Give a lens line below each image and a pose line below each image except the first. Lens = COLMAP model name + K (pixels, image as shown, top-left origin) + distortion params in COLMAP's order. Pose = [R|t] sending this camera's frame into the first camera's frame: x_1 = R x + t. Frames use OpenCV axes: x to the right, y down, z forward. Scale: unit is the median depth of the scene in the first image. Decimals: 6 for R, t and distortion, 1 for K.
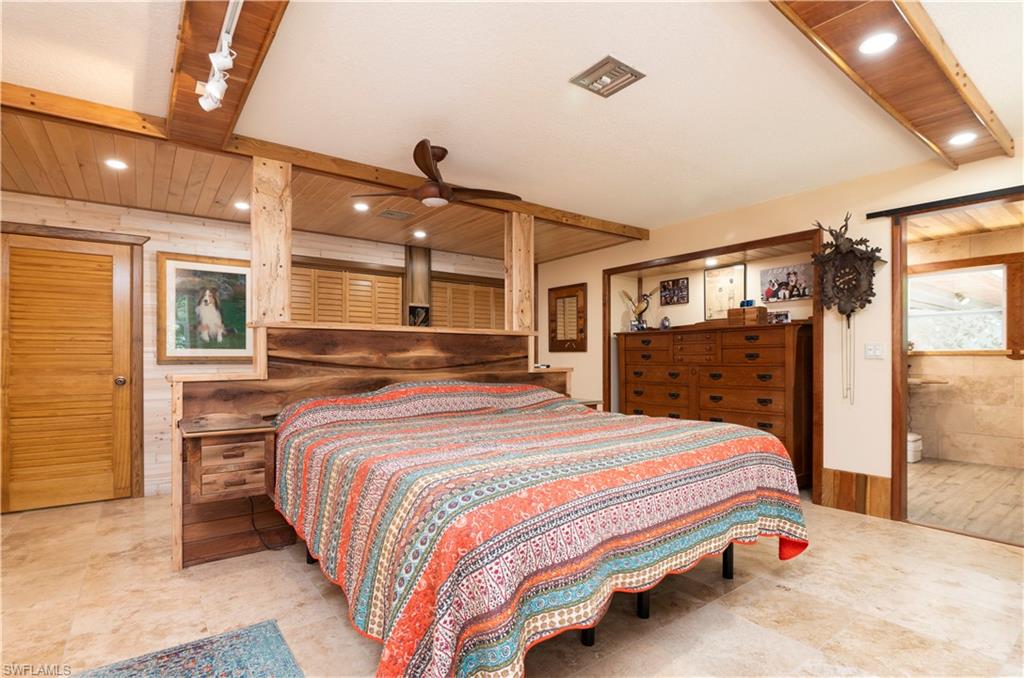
lens RADIAL K [[500.3, 0, 520.0], [0, 500.3, 344.1], [0, 0, 1]] dist [0.000645, -0.000125]
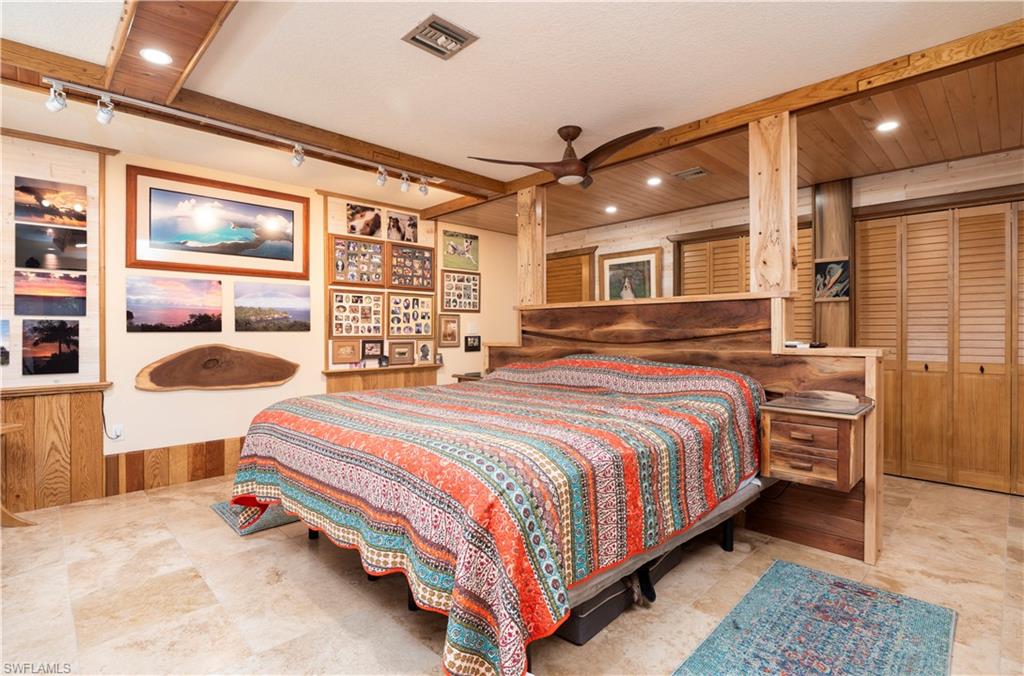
lens RADIAL K [[500.3, 0, 514.0], [0, 500.3, 332.4], [0, 0, 1]] dist [0.000645, -0.000125]
pose [[0.127568, 0.003403, -0.991824, 0.655146], [0.032698, 0.999436, 0.007635, 0.013054], [0.991291, -0.033405, 0.127384, 0.587332]]
